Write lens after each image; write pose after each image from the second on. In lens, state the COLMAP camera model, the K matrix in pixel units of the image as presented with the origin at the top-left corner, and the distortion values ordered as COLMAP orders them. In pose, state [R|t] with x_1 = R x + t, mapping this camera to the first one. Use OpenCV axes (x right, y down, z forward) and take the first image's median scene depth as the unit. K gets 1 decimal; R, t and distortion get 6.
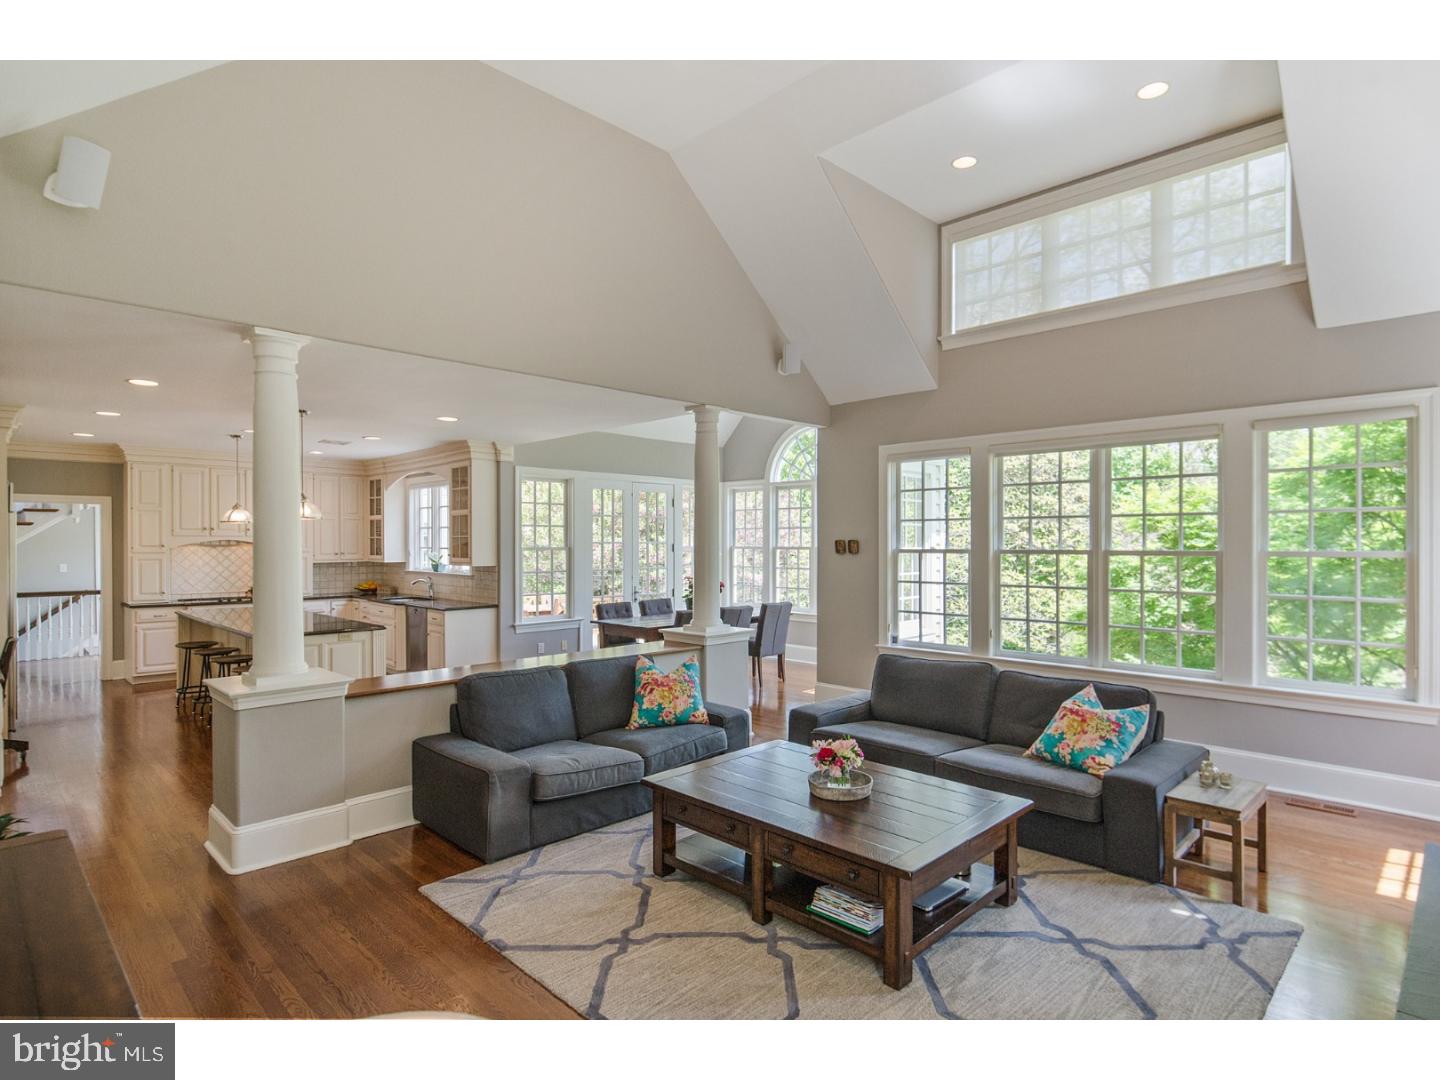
lens RADIAL K [[771.6, 0, 728.6], [0, 771.6, 541.8], [0, 0, 1]] dist [0.010826, -0.000573]
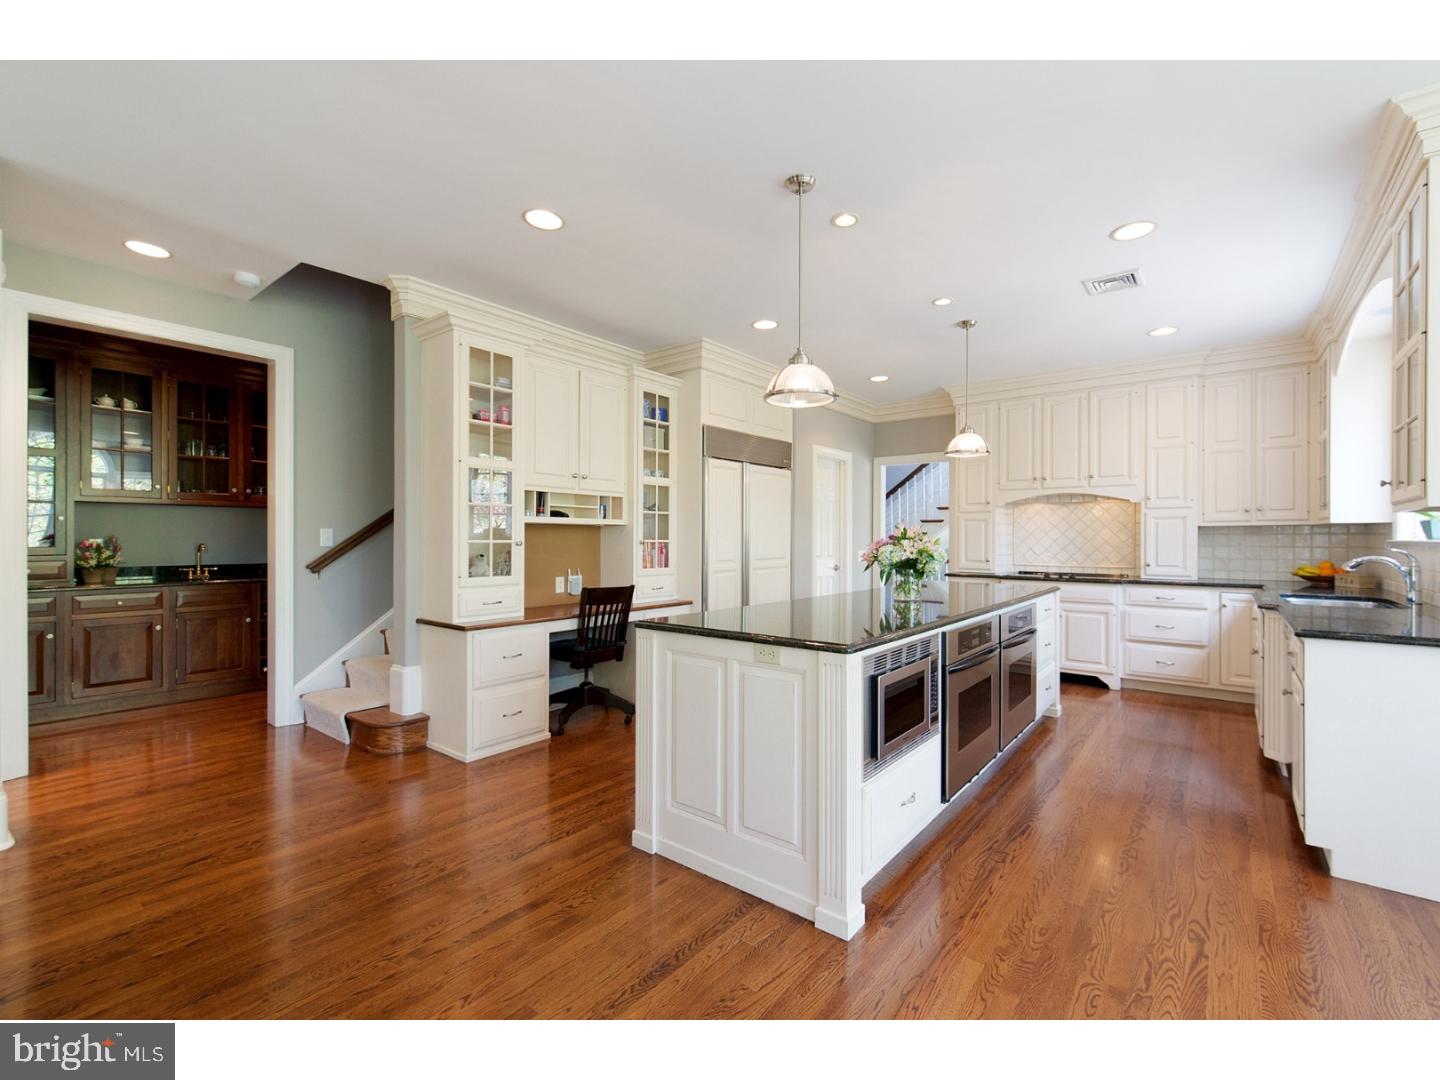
lens RADIAL K [[624.6, 0, 751.8], [0, 624.6, 544.7], [0, 0, 1]] dist [0.003817, 0.000365]
pose [[0.135851, 0.010423, -0.990674, -0.110534], [-0.001846, 0.999946, 0.010267, 0.041095], [0.990728, 0.000434, 0.135863, 0.642607]]
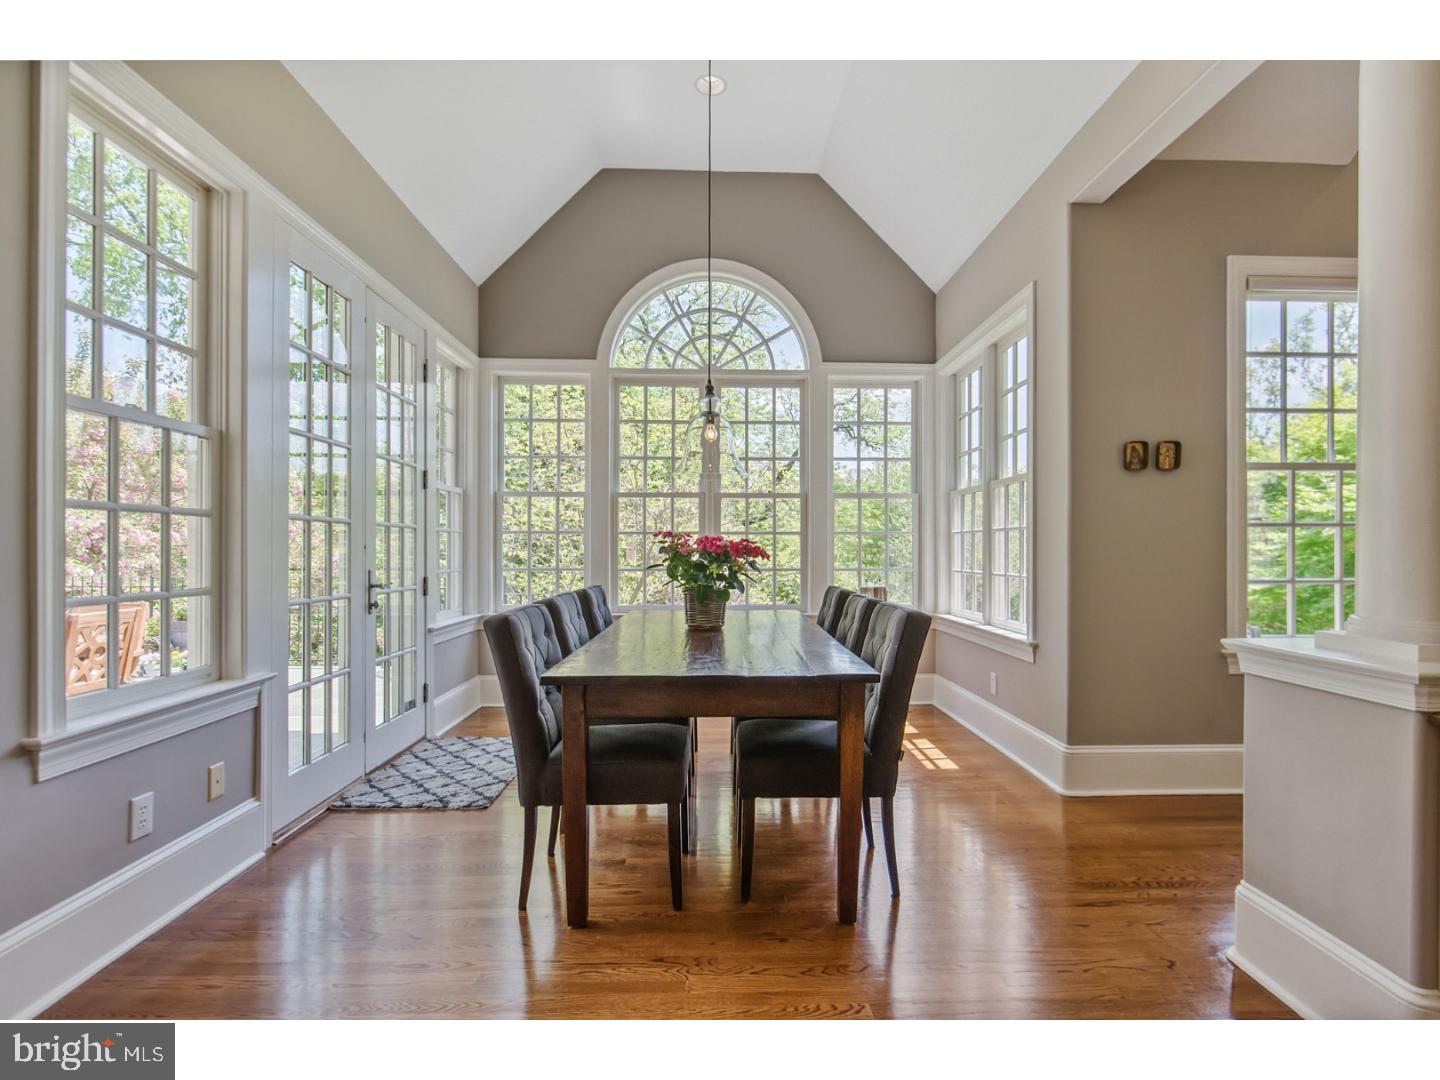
lens RADIAL K [[722.9, 0, 748.8], [0, 722.9, 552.0], [0, 0, 1]] dist [-0.005459, -0.002081]
pose [[0.673887, -0.001587, 0.738833, -0.274686], [-0.002123, 0.999989, 0.004085, 0.051013], [-0.738832, -0.004321, 0.673876, 0.683380]]
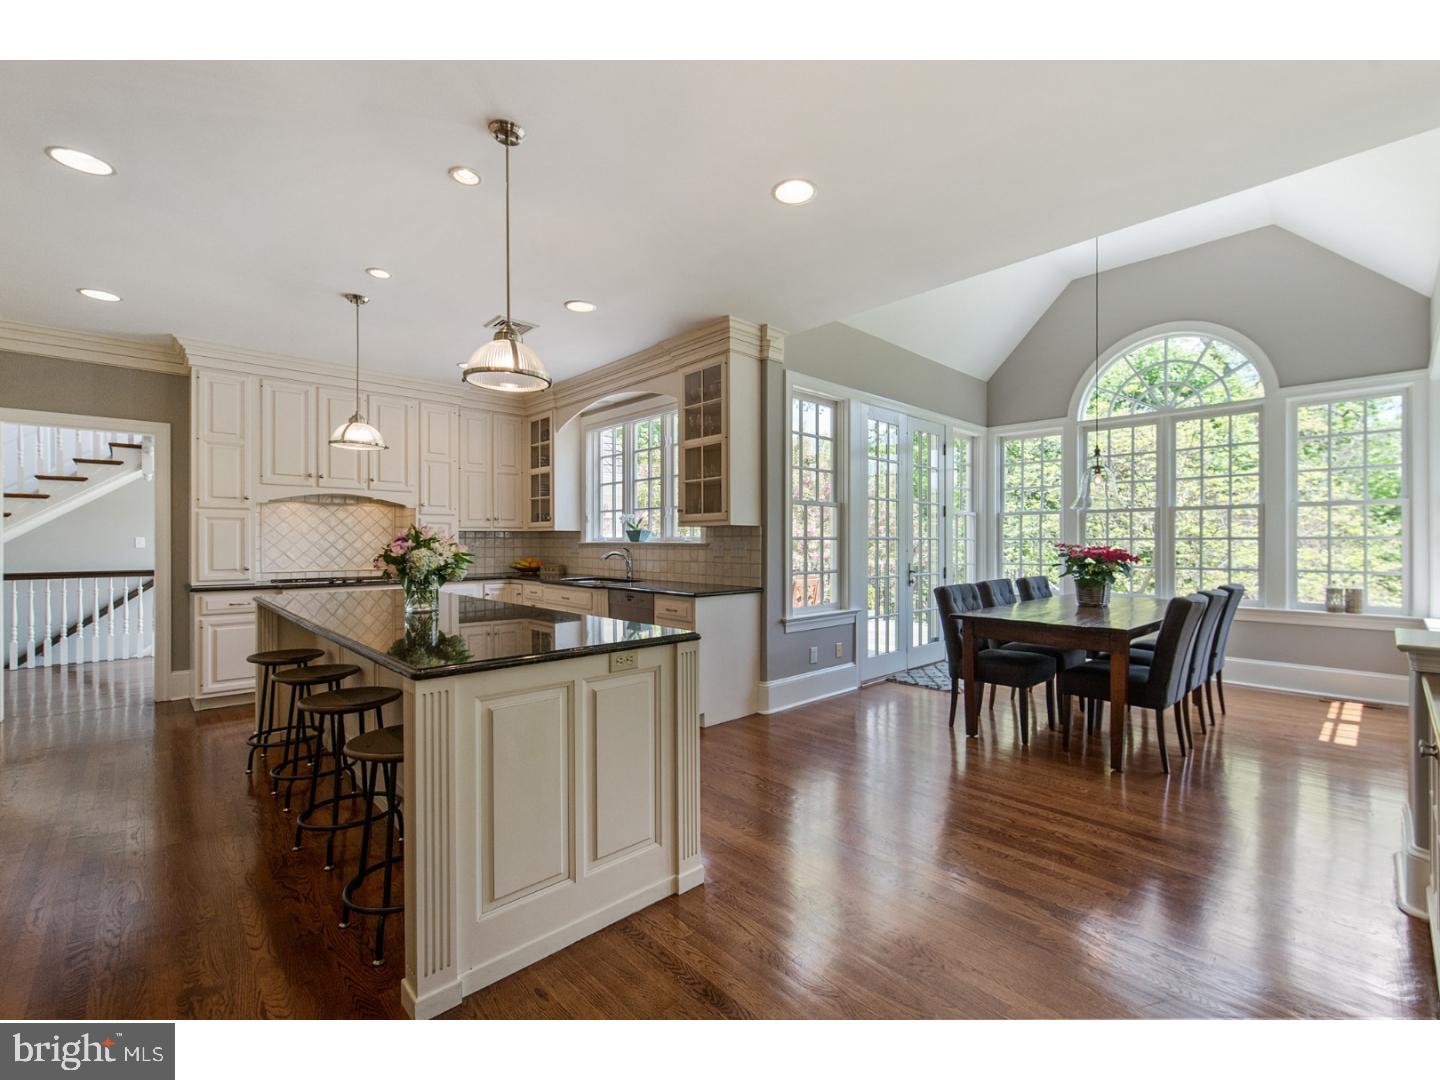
lens RADIAL K [[624.6, 0, 731.3], [0, 624.6, 539.6], [0, 0, 1]] dist [0.003817, 0.000365]
pose [[0.999740, -0.000821, -0.022784, -0.292756], [0.000734, 0.999992, -0.003811, 0.041402], [0.022787, 0.003793, 0.999733, 0.459115]]
